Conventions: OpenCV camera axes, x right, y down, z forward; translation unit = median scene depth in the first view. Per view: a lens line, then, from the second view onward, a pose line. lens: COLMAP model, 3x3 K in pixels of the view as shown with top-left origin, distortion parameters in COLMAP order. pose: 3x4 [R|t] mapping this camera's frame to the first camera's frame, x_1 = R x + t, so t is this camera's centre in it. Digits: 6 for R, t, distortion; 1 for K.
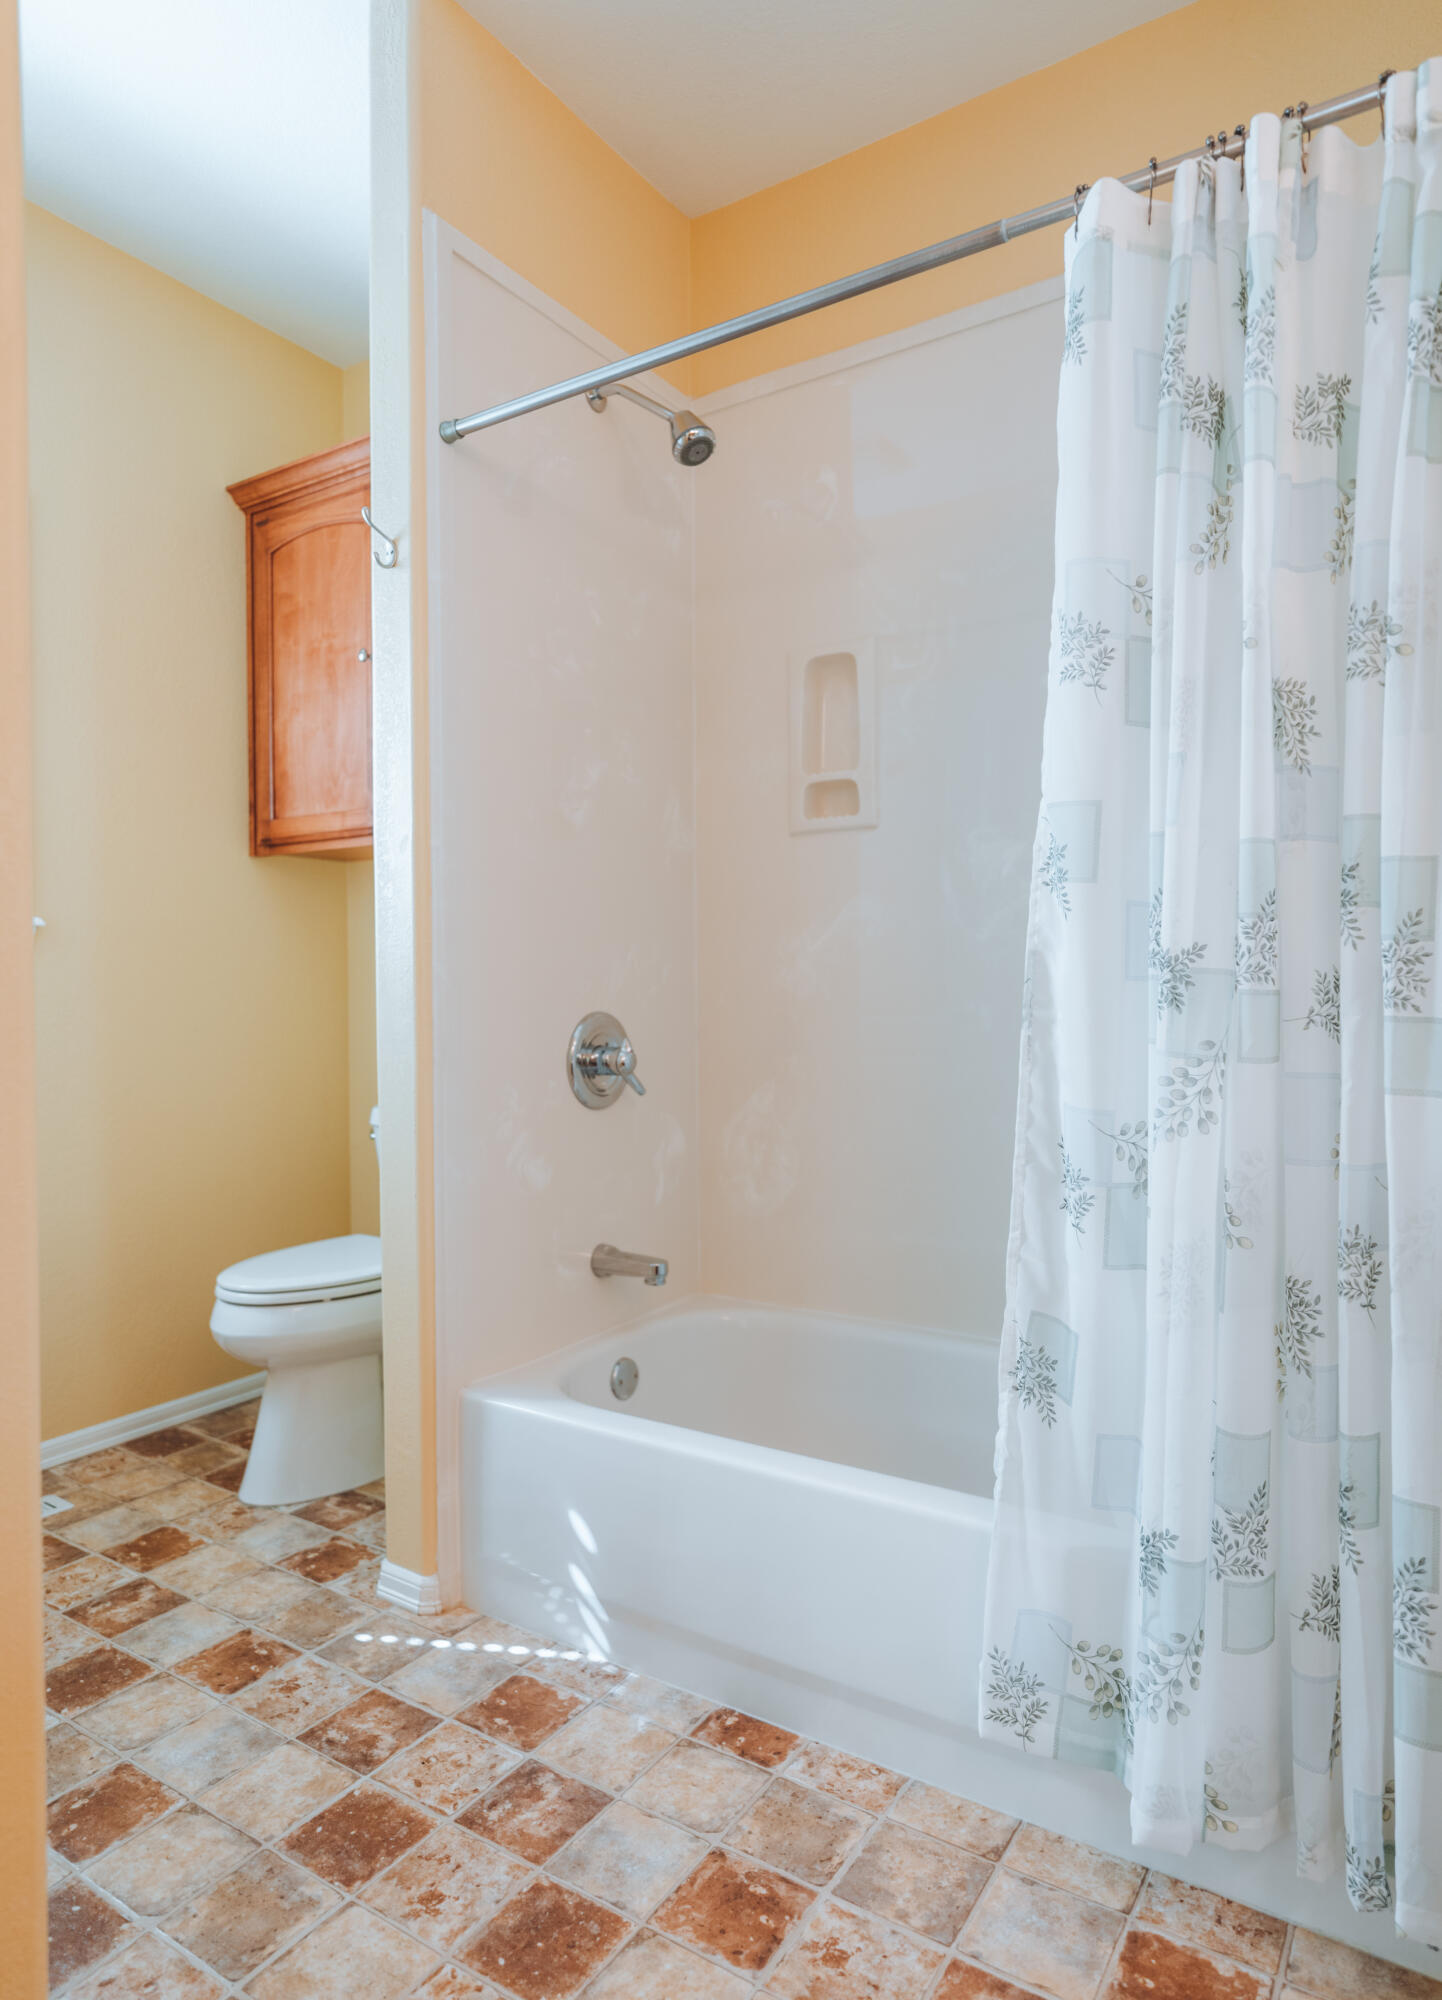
lens RADIAL K [[1195.0, 0, 719.7], [0, 1195.0, 988.5], [0, 0, 1]] dist [0.001725, -0.001888]
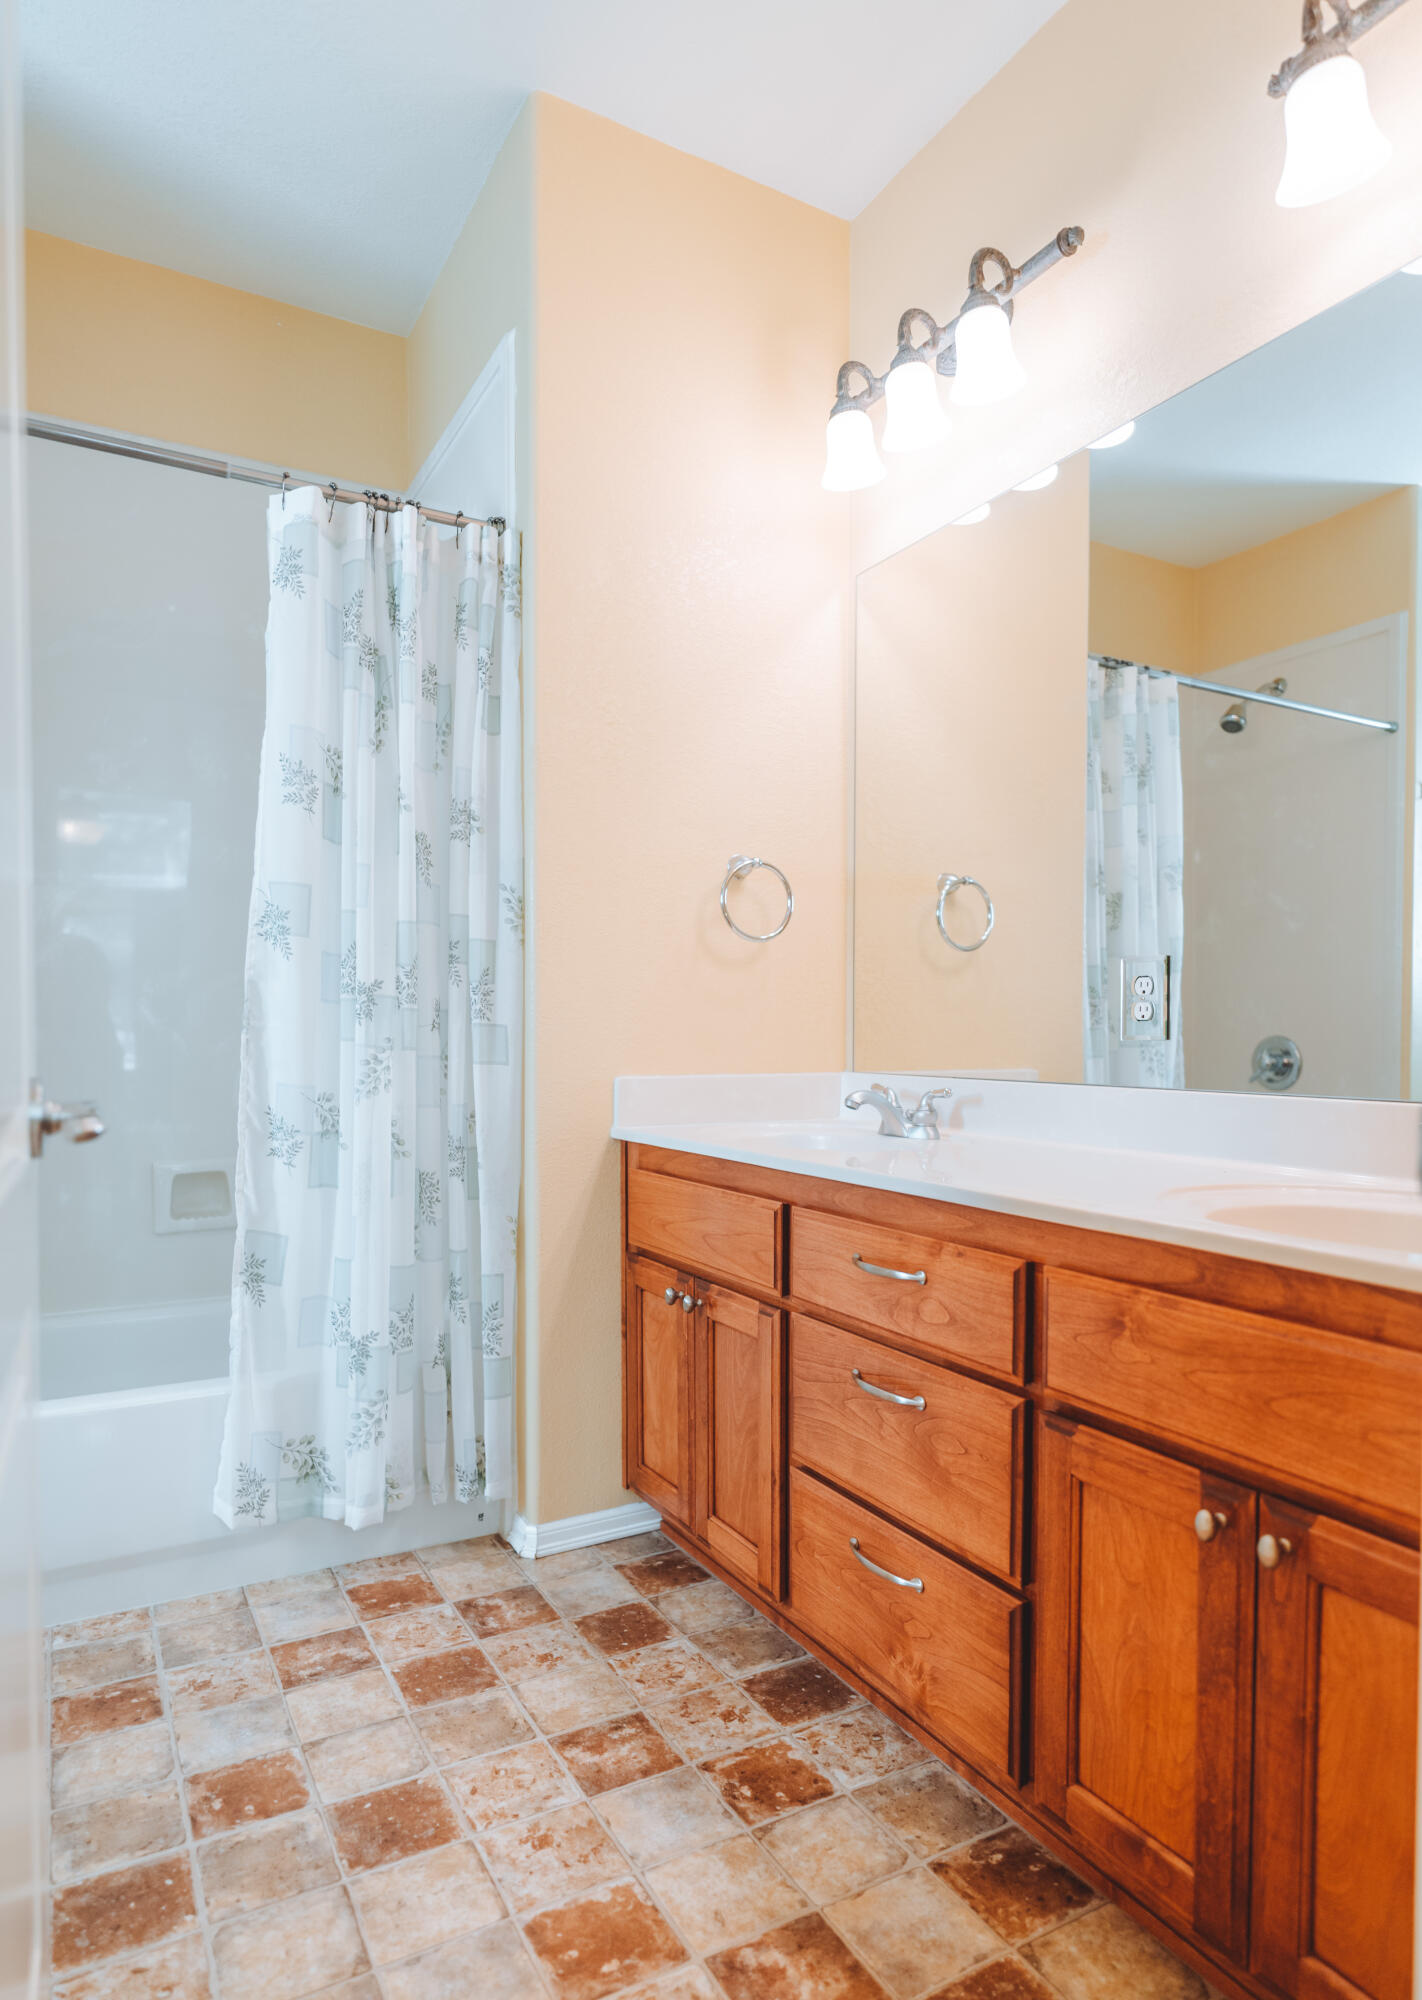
lens RADIAL K [[1165.0, 0, 713.0], [0, 1165.0, 1015.5], [0, 0, 1]] dist [0.002848, 0.000593]
pose [[0.468182, 0.020519, 0.883394, -0.796460], [-0.002945, 0.999761, -0.021661, 0.044666], [-0.883627, 0.007539, 0.468131, -0.171313]]
